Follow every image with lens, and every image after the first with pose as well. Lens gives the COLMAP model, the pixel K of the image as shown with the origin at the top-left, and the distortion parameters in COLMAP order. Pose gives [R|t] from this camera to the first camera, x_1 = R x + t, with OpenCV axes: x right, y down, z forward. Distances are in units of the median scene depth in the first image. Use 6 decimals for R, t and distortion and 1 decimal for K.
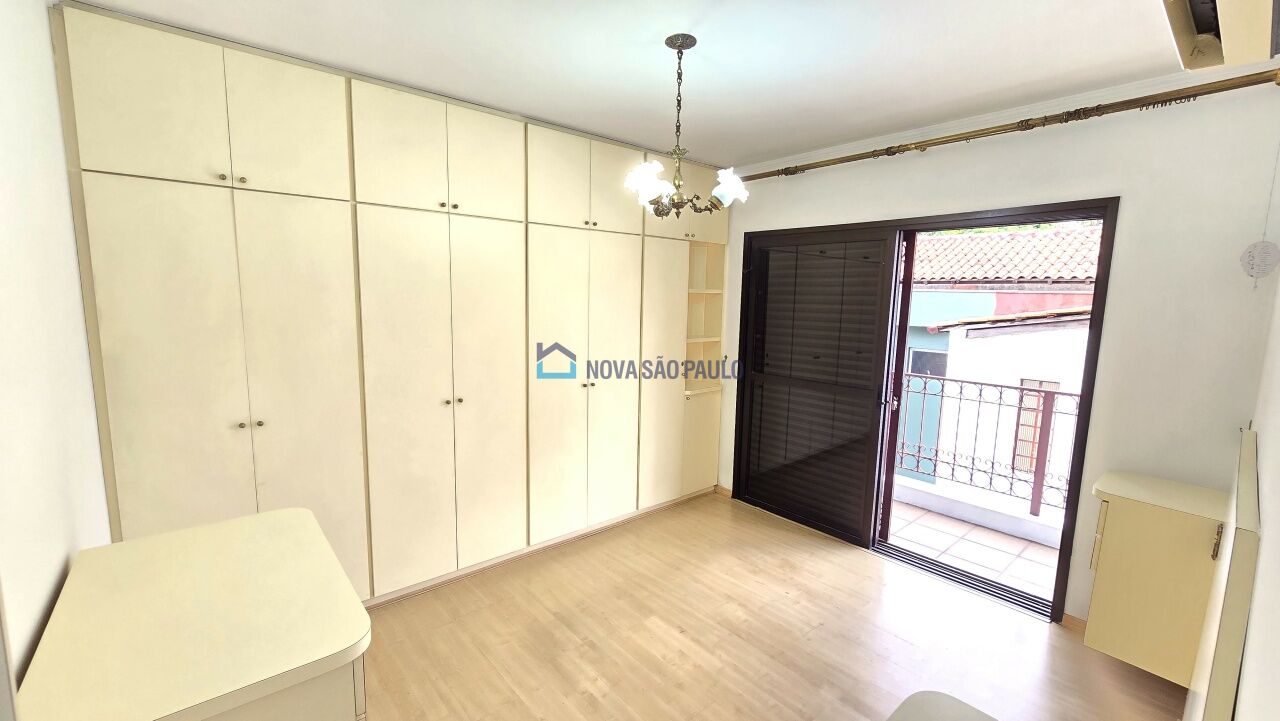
lens RADIAL K [[518.6, 0, 640.0], [0, 518.6, 360.5], [0, 0, 1]] dist [0.000236, 0.000055]
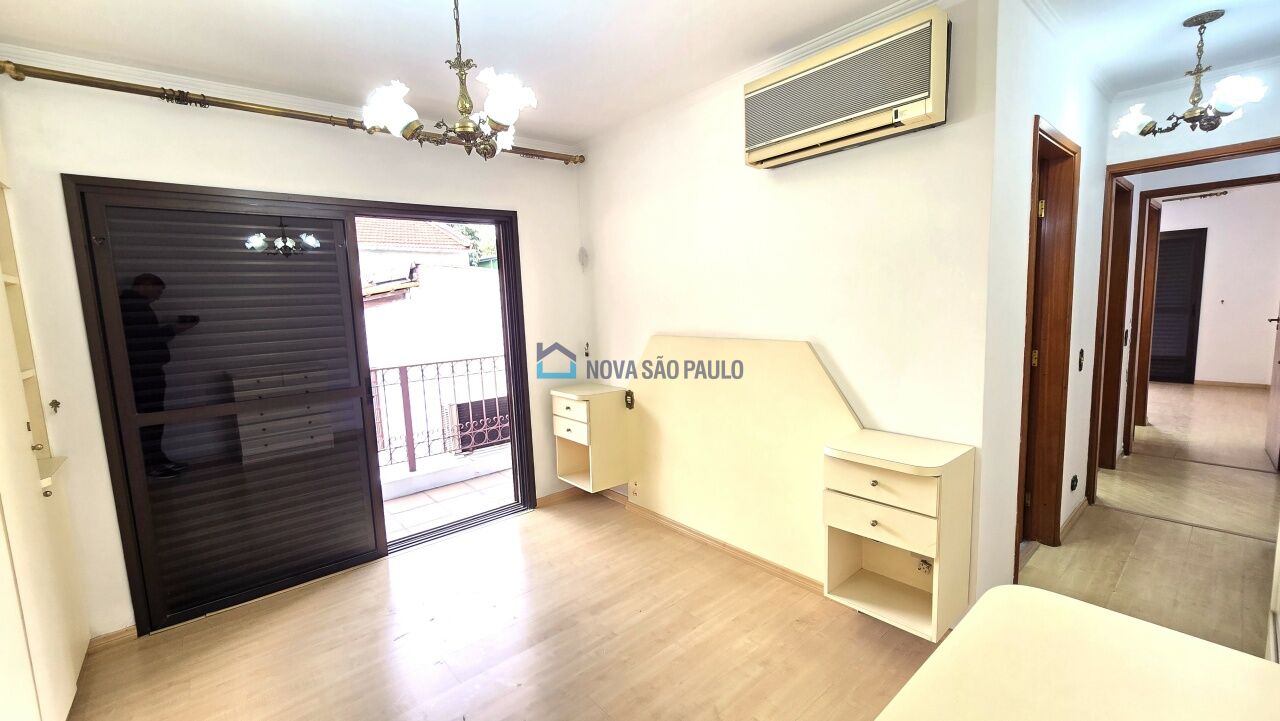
lens RADIAL K [[528.1, 0, 641.9], [0, 528.1, 355.5], [0, 0, 1]] dist [-0.000085, 0.000022]
pose [[0.008649, -0.133847, 0.990964, -0.434766], [0.156886, 0.978910, 0.130850, -0.037643], [-0.987579, 0.154337, 0.029465, 0.458297]]
